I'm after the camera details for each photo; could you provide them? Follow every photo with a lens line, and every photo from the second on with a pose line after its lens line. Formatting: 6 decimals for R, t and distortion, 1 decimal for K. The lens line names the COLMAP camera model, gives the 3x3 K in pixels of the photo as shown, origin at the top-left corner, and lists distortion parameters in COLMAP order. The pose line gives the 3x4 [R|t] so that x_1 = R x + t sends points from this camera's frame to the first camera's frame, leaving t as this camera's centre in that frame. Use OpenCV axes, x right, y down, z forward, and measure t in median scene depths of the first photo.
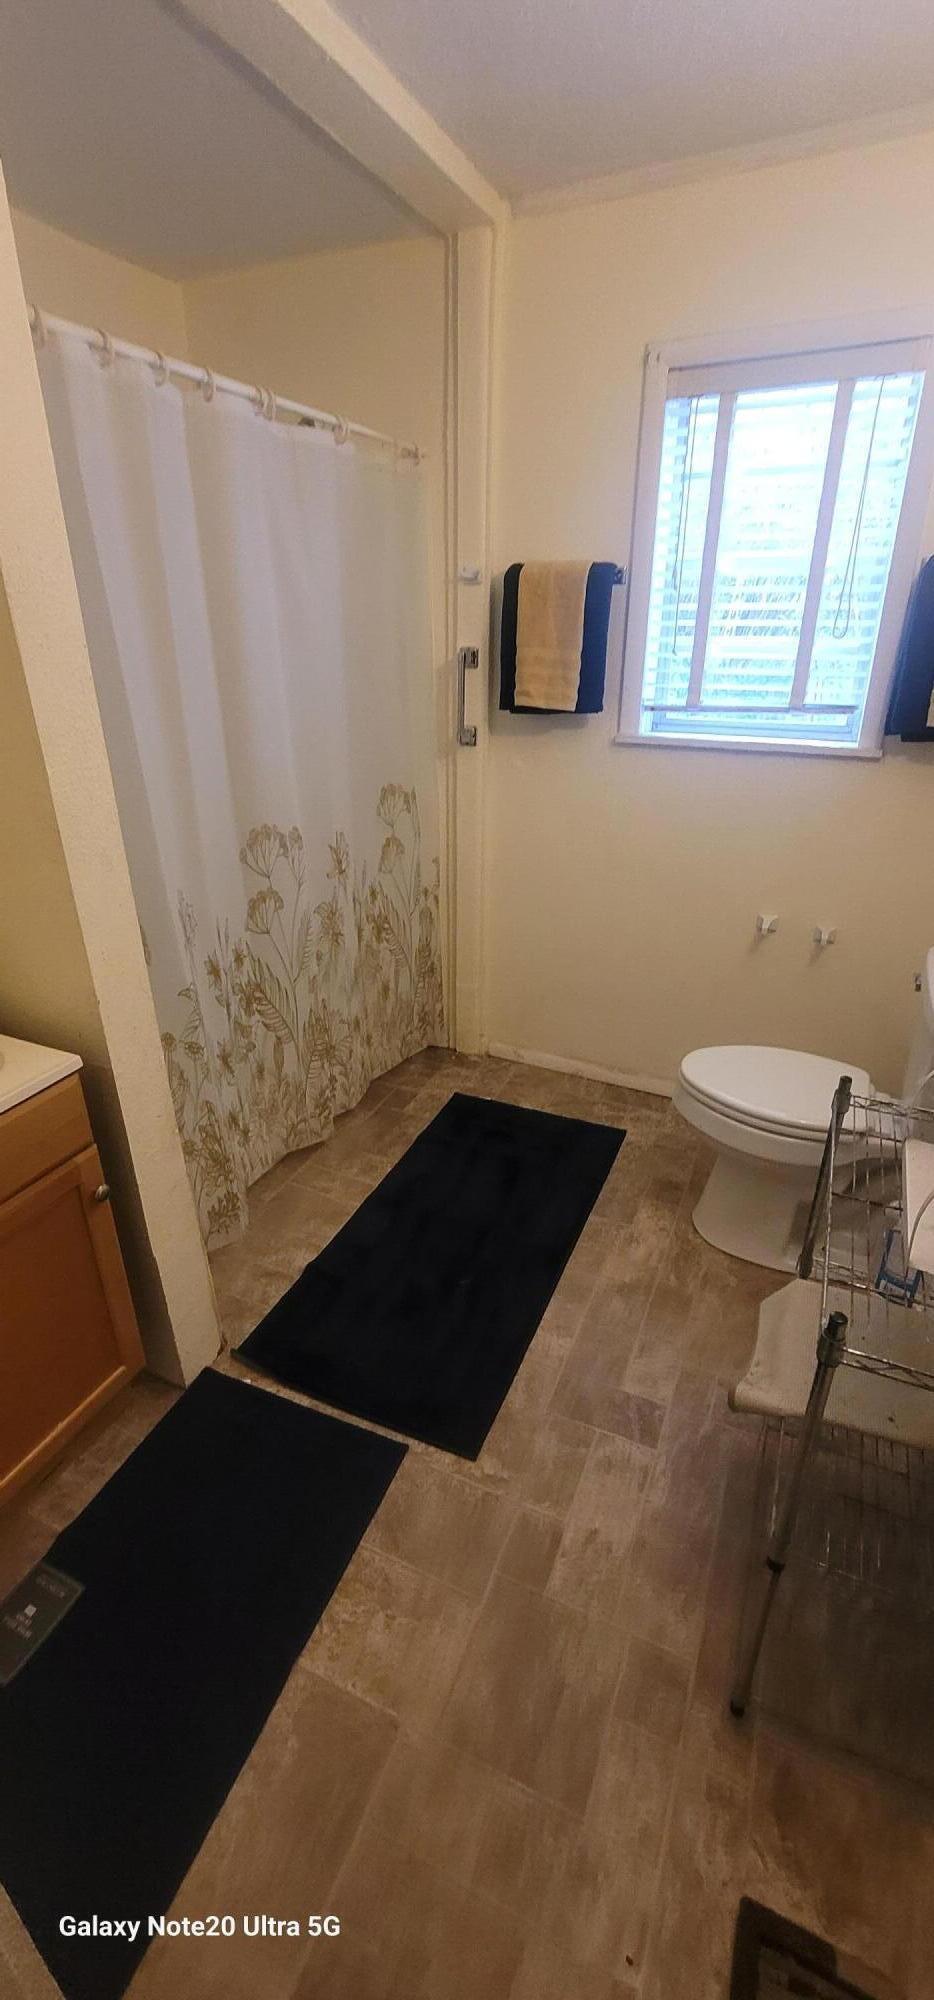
lens RADIAL K [[830.2, 0, 461.5], [0, 830.2, 997.1], [0, 0, 1]] dist [-0.002269, 0.000296]
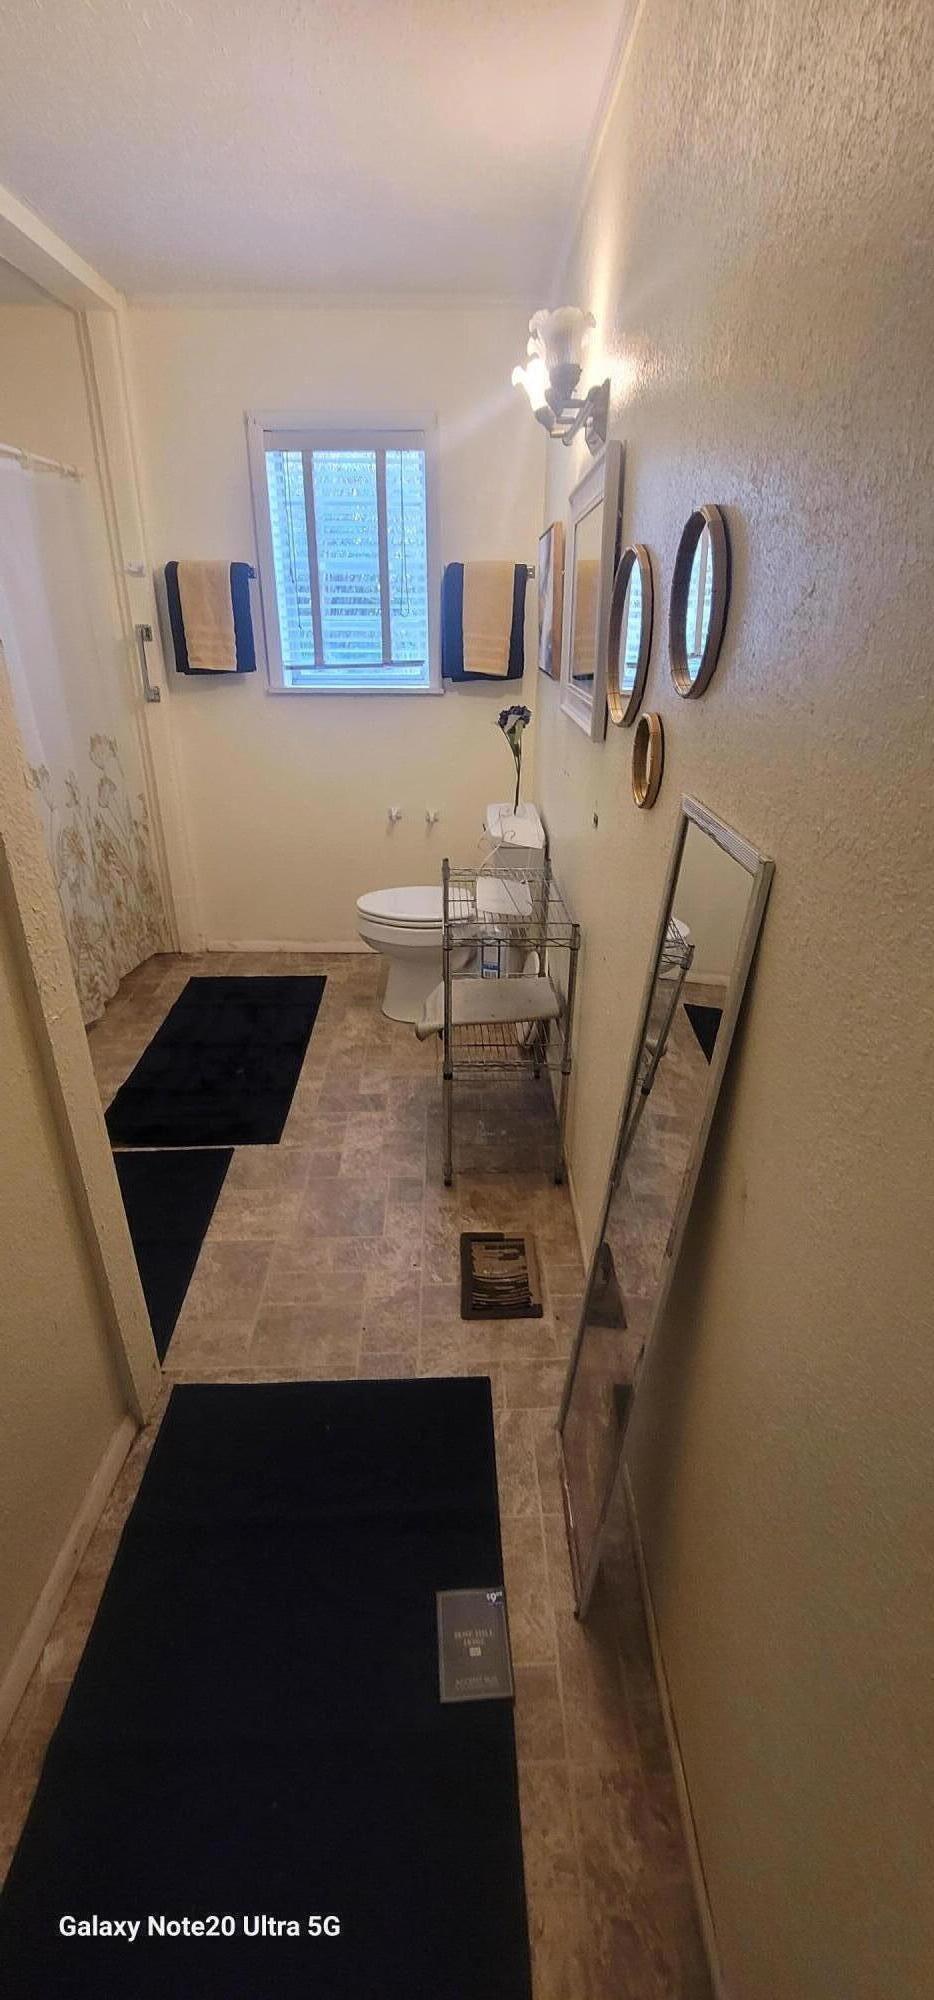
lens RADIAL K [[830.2, 0, 461.5], [0, 830.2, 997.1], [0, 0, 1]] dist [-0.002269, 0.000296]
pose [[0.904680, -0.181460, 0.385522, -0.154987], [0.173001, 0.983280, 0.056846, 0.173888], [-0.389391, 0.015268, 0.920946, -0.404852]]
